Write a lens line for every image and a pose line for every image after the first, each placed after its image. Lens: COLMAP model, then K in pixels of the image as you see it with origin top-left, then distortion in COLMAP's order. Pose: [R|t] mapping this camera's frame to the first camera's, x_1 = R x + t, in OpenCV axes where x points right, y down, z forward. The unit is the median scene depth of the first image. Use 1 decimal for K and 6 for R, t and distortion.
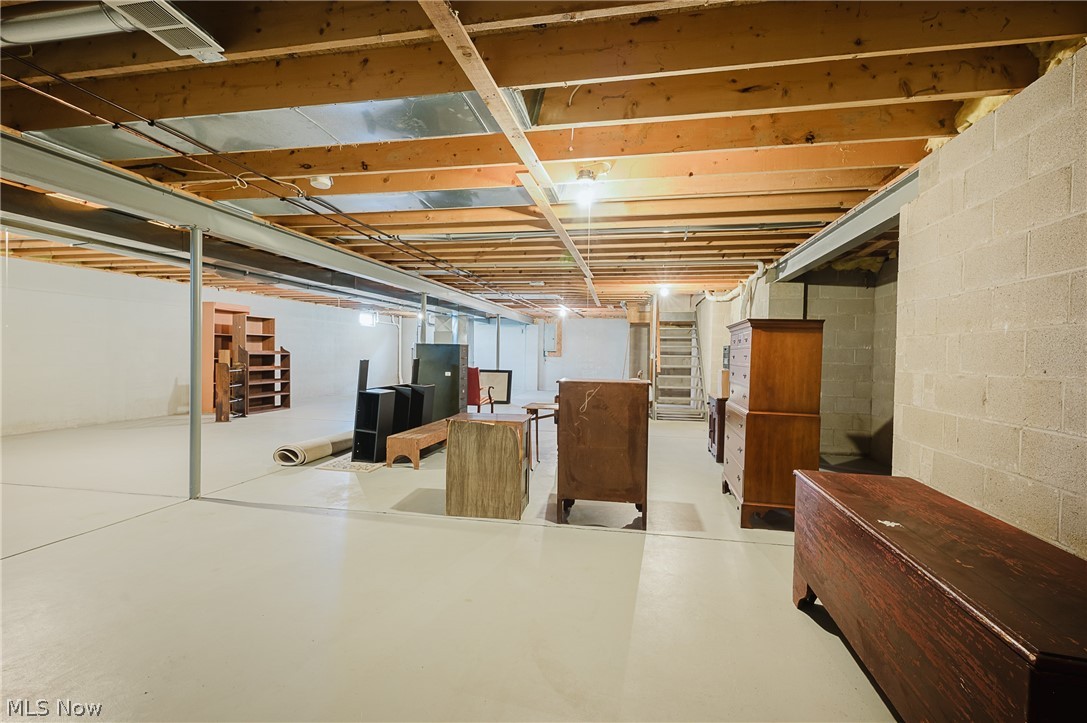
lens RADIAL K [[488.8, 0, 544.3], [0, 488.8, 362.0], [0, 0, 1]] dist [-0.003895, 0.000250]
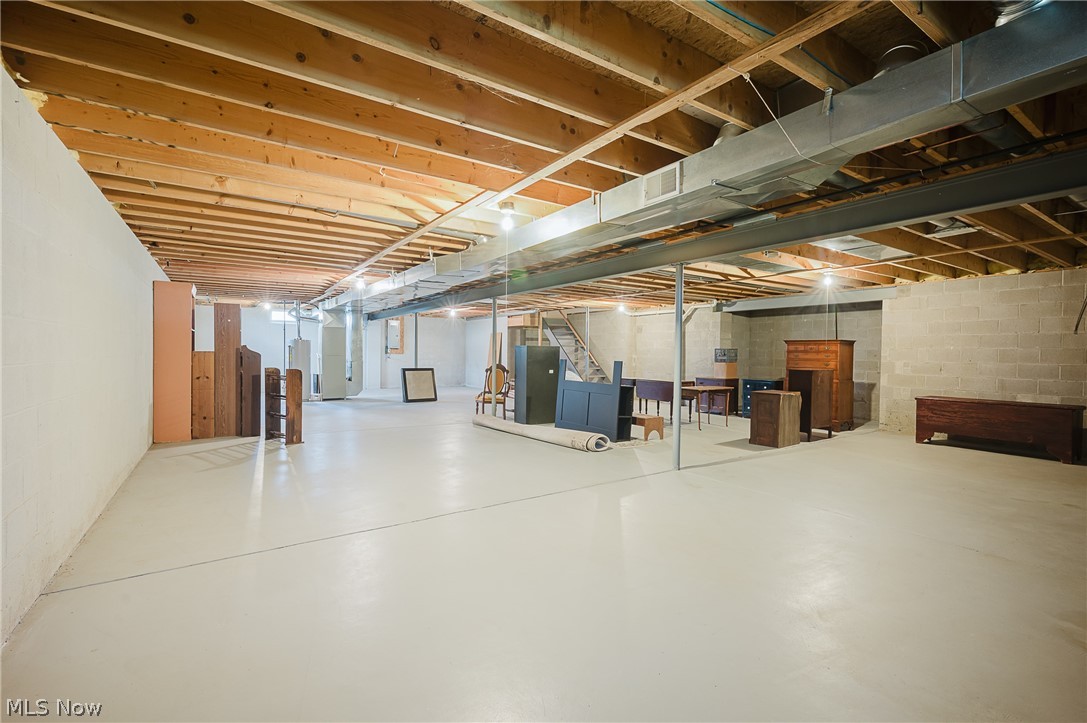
lens RADIAL K [[488.8, 0, 539.8], [0, 488.8, 358.2], [0, 0, 1]] dist [-0.003895, 0.000250]
pose [[0.713824, -0.013719, 0.700190, -0.795195], [0.010303, 0.999906, 0.009088, -0.013794], [-0.700249, 0.000727, 0.713898, 0.132535]]
